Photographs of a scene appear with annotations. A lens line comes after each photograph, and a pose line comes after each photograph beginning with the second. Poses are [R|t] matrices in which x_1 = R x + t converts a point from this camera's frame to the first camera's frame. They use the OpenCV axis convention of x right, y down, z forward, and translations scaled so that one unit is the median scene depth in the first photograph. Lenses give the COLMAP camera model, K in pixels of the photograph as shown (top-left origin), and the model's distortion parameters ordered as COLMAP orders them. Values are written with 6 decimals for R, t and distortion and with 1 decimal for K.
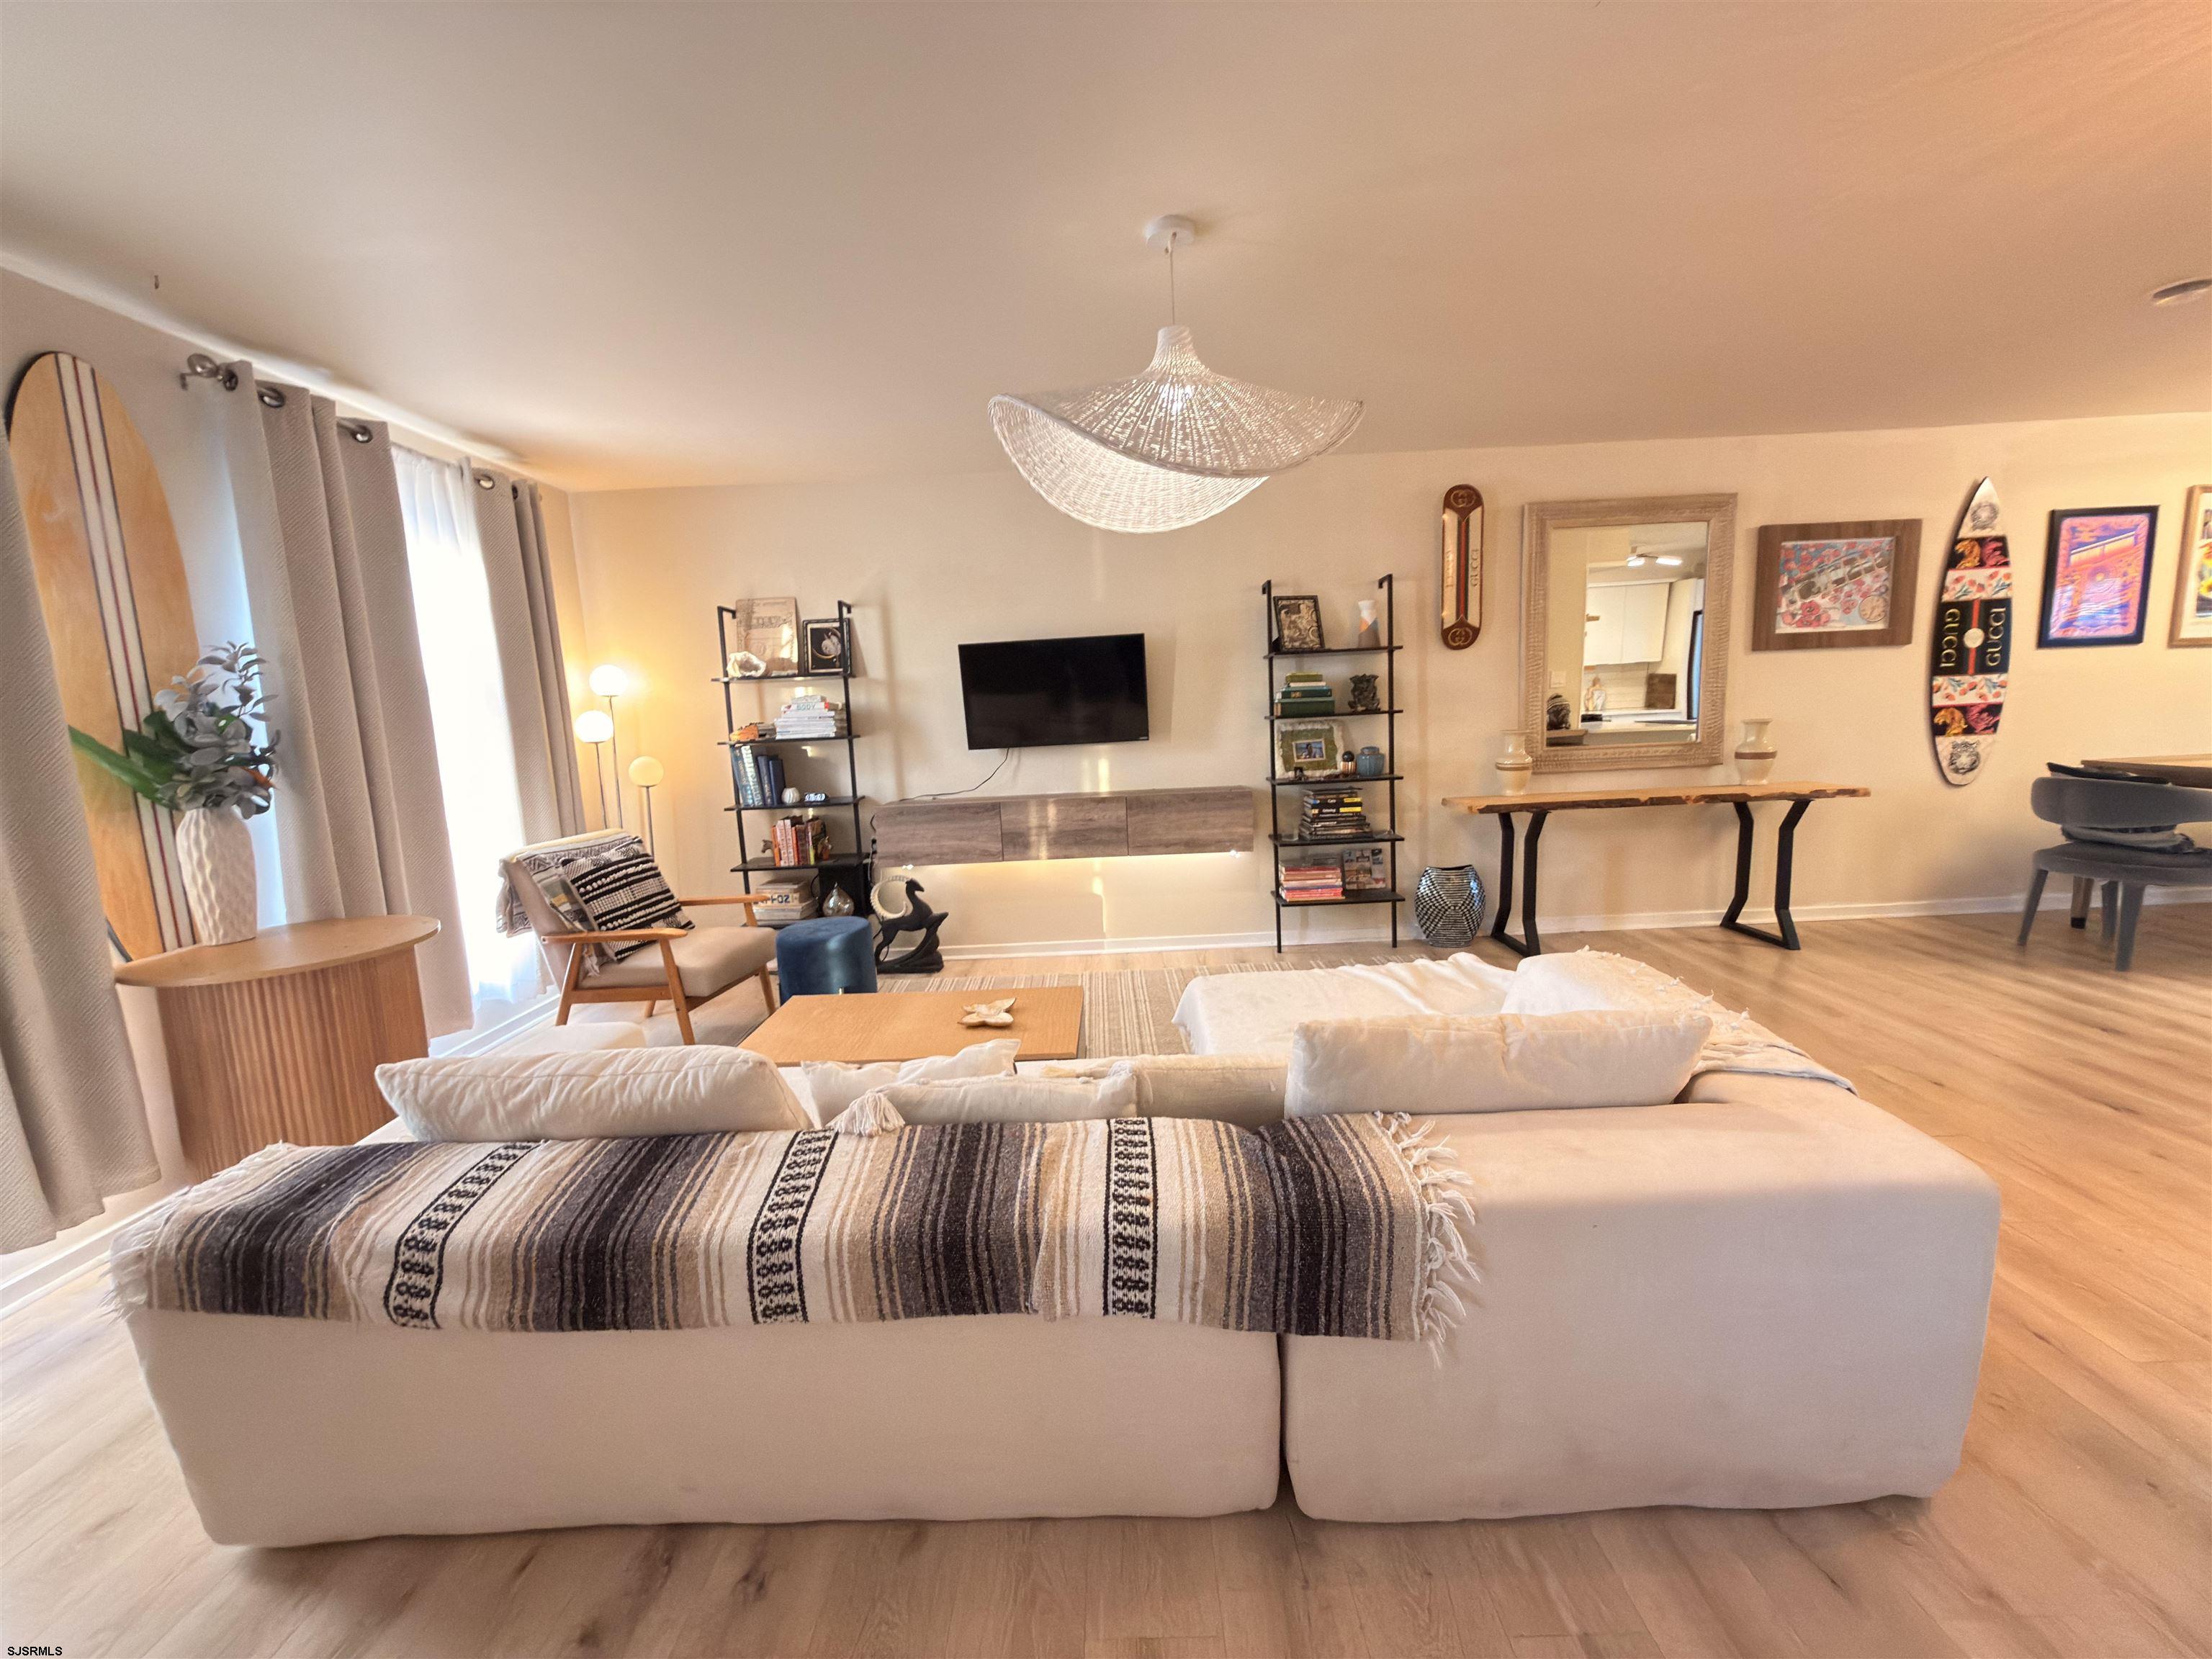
lens RADIAL K [[881.2, 0, 1102.6], [0, 881.2, 828.3], [0, 0, 1]] dist [-0.001868, 0.000670]
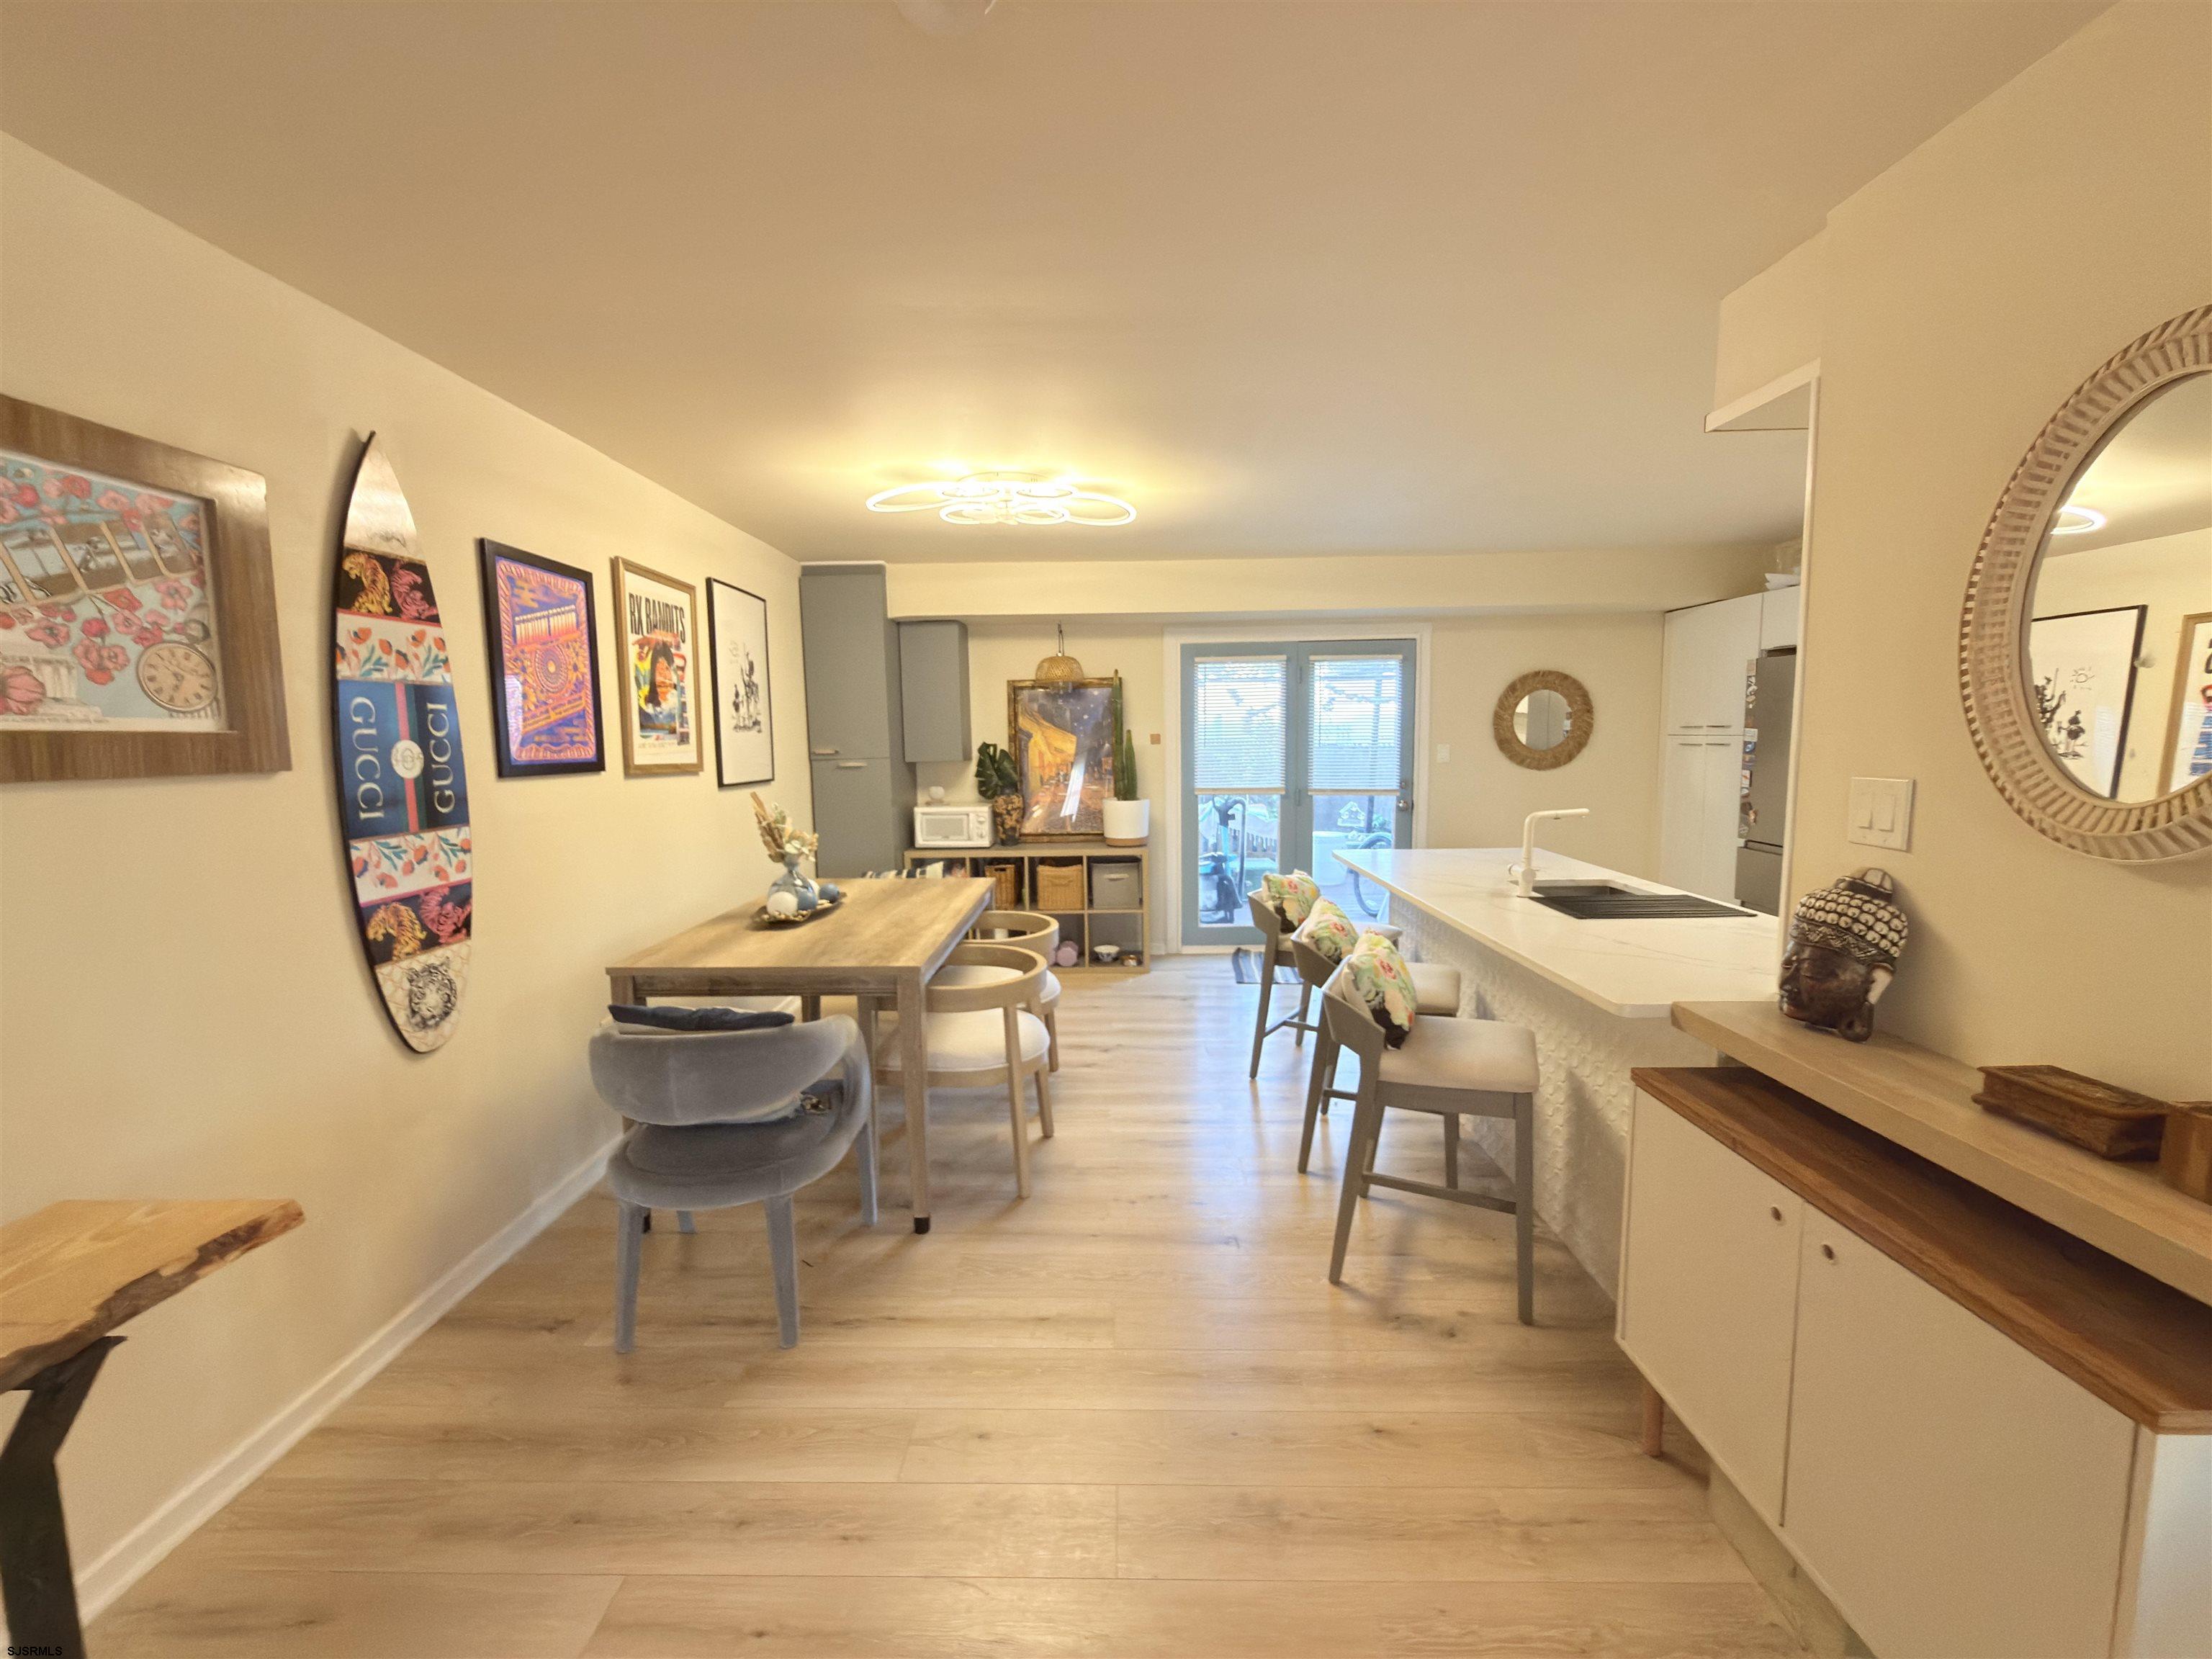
lens RADIAL K [[881.2, 0, 1102.5], [0, 881.2, 828.7], [0, 0, 1]] dist [-0.001868, 0.000670]
pose [[0.013651, -0.058806, 0.998176, 0.508801], [0.148295, 0.987348, 0.056140, -0.150130], [-0.988849, 0.147258, 0.022199, 0.619514]]
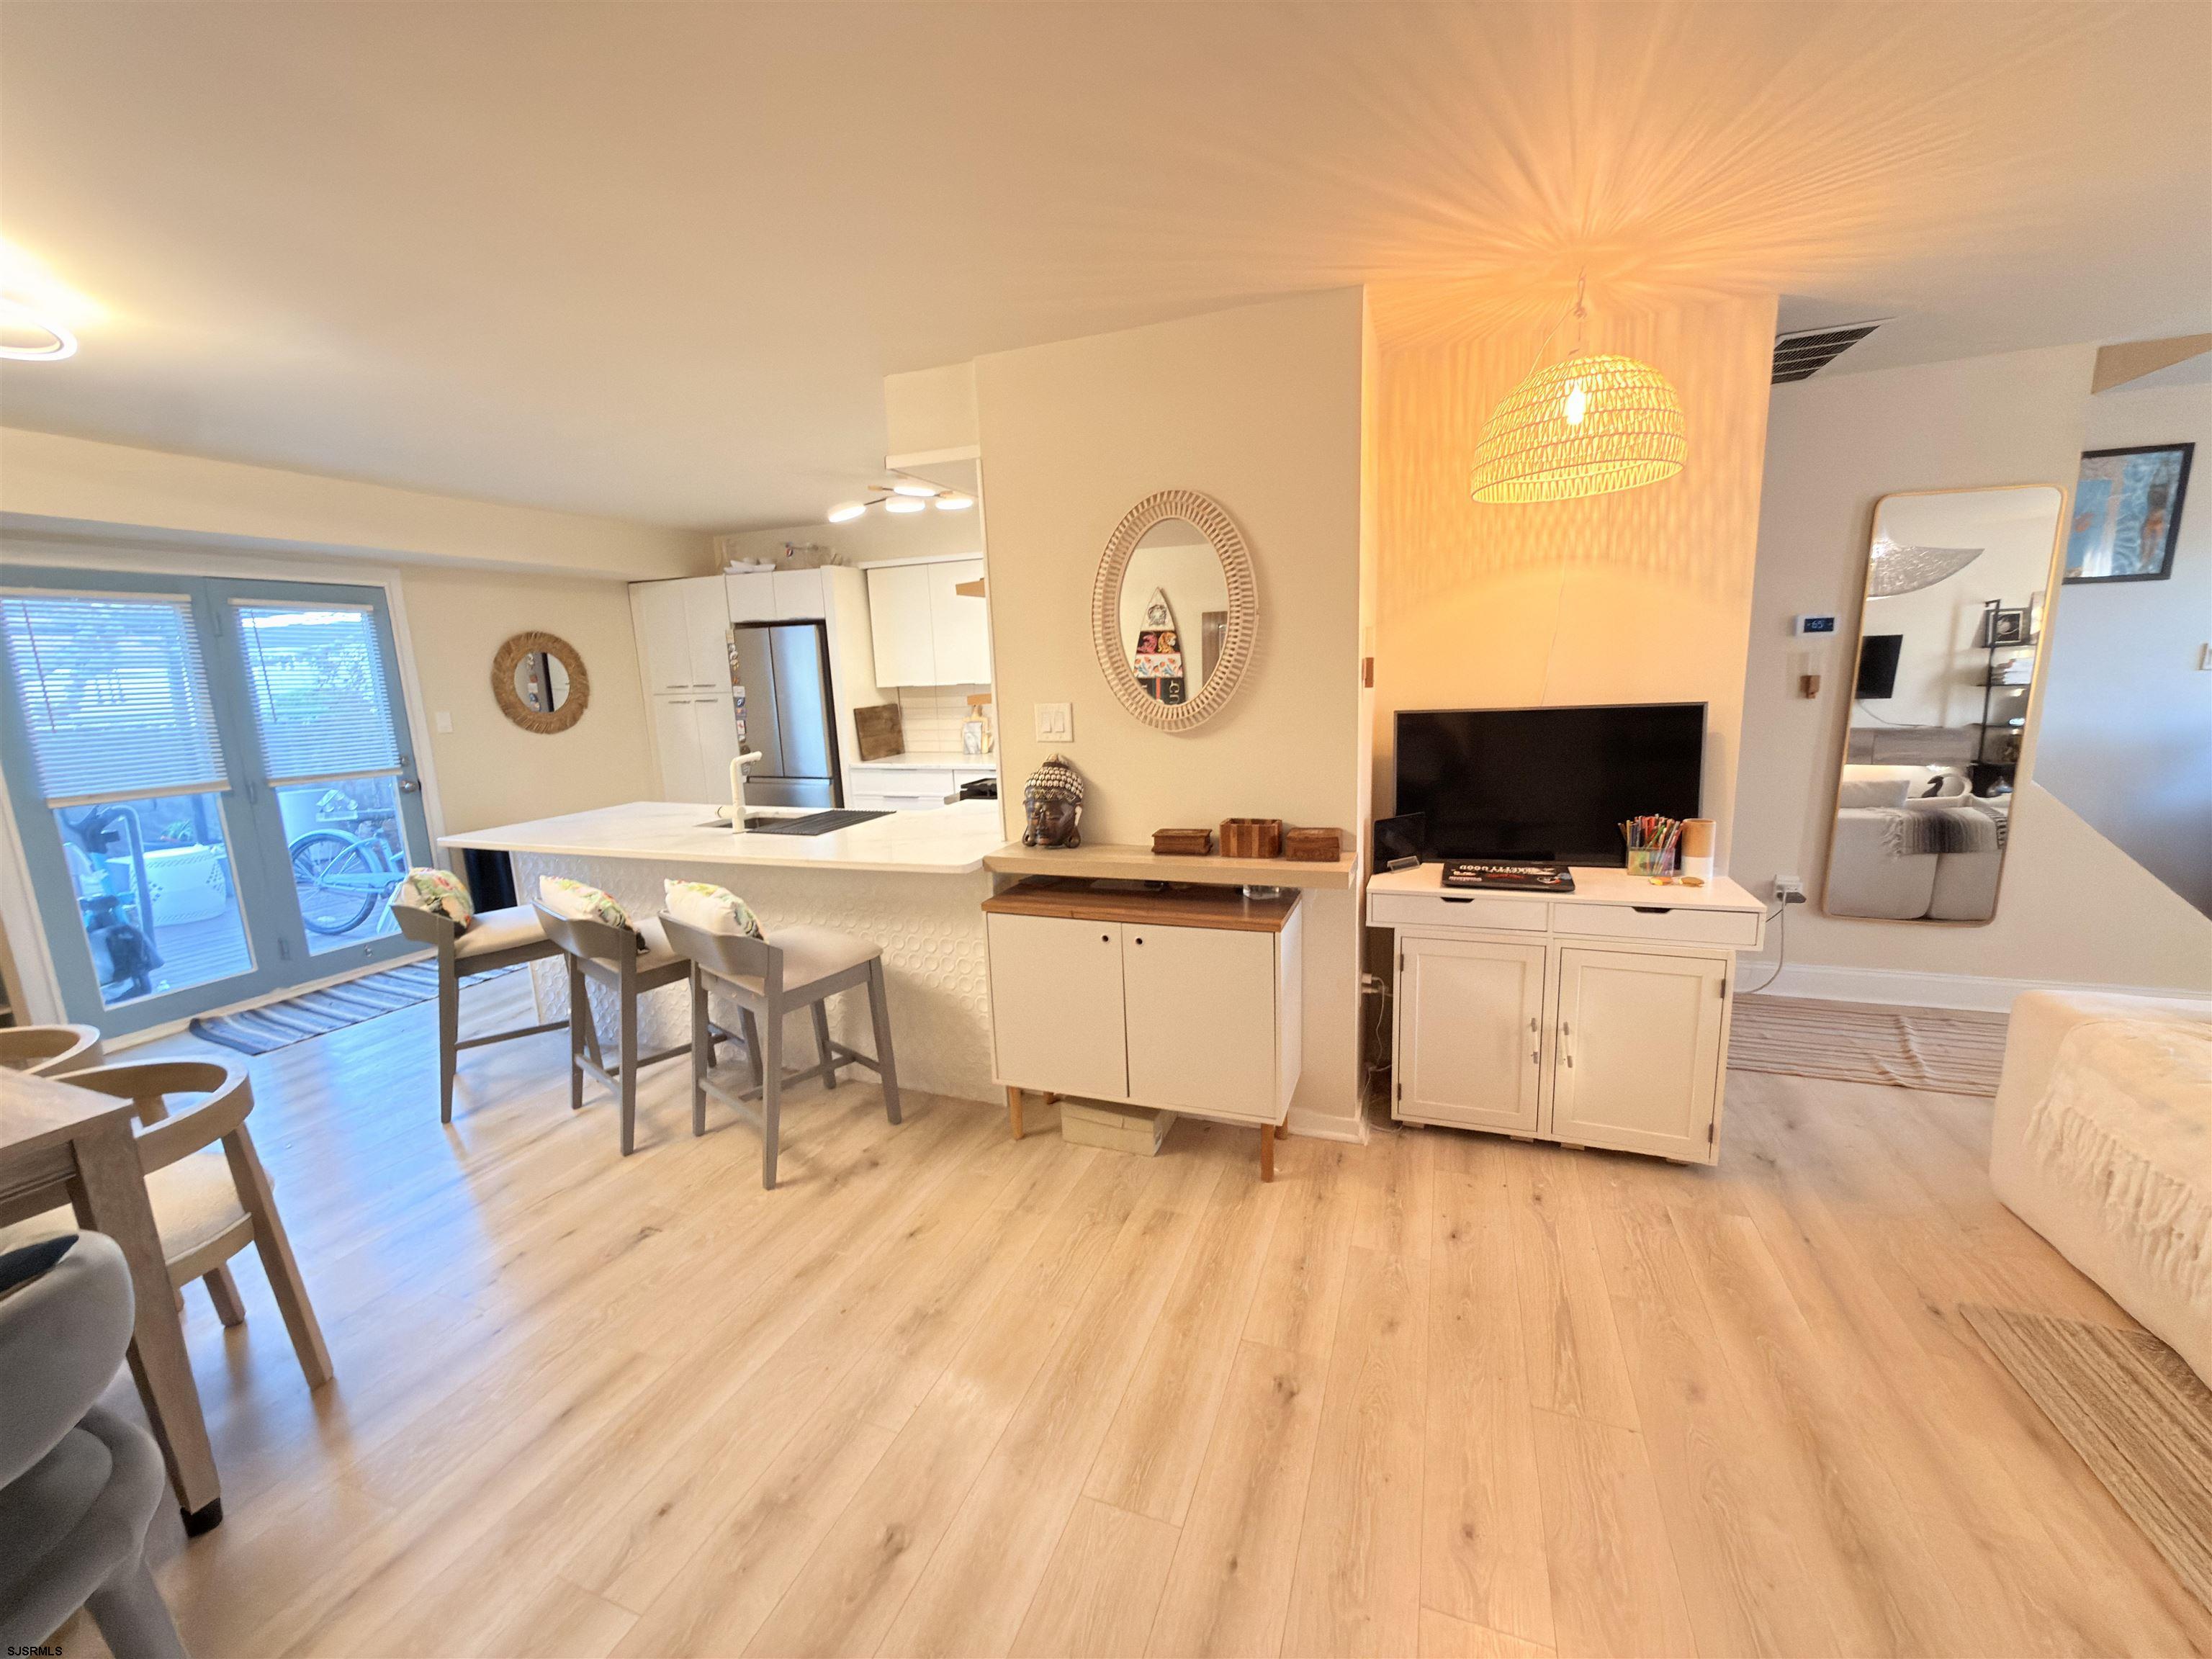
lens RADIAL K [[881.2, 0, 1103.7], [0, 881.2, 830.0], [0, 0, 1]] dist [-0.001868, 0.000670]
pose [[-0.932366, 0.017538, 0.361090, 0.609044], [0.127911, 0.950216, 0.284127, -0.194421], [-0.338131, 0.311098, -0.888192, 0.906432]]
